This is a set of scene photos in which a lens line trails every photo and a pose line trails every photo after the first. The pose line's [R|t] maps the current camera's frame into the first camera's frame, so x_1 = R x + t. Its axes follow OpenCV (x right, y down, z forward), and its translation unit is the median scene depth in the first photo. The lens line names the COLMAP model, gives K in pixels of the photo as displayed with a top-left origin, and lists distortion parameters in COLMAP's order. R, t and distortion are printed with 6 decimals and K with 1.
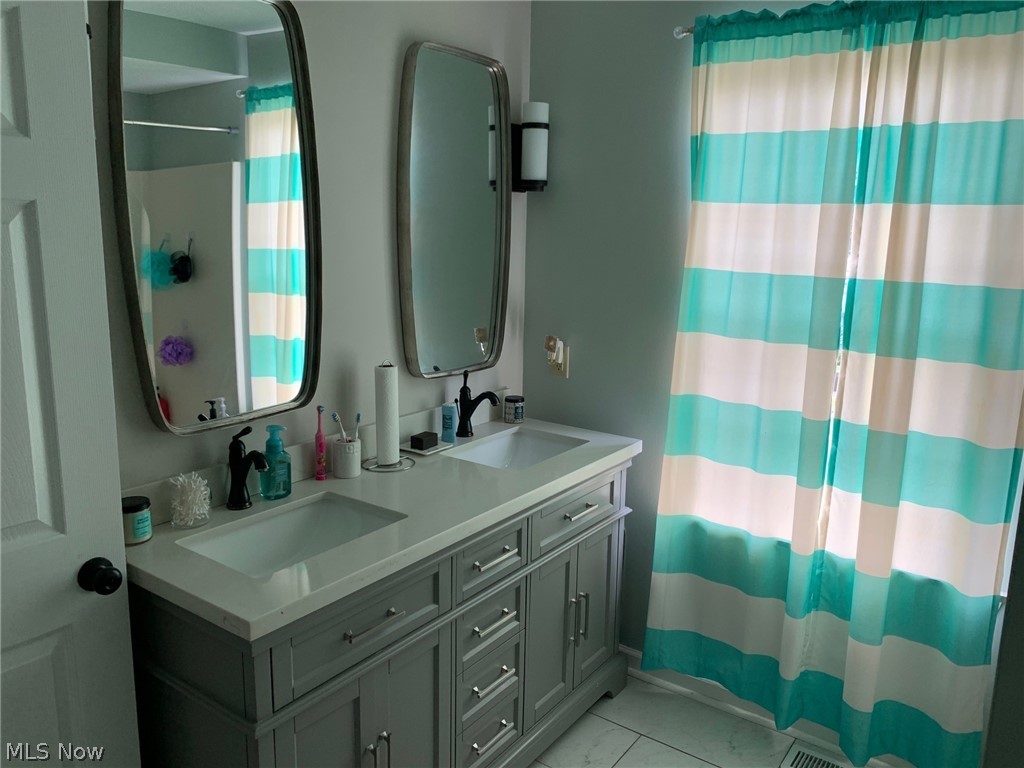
lens RADIAL K [[808.2, 0, 512.0], [0, 808.2, 384.0], [0, 0, 1]] dist [0.002590, -0.002125]
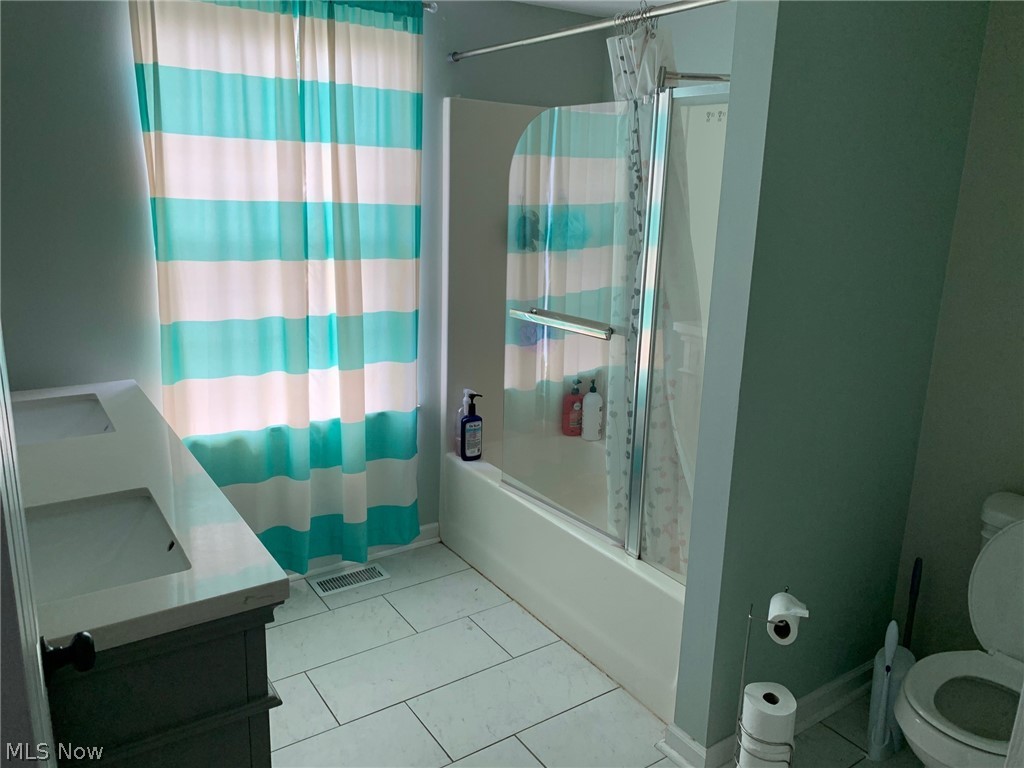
lens RADIAL K [[768.3, 0, 512.0], [0, 768.3, 384.0], [0, 0, 1]] dist [0.008725, 0.003637]
pose [[0.340083, -0.239897, 0.909281, -0.628427], [0.166689, 0.966981, 0.192776, -0.032244], [-0.925504, 0.086007, 0.368842, 0.272015]]
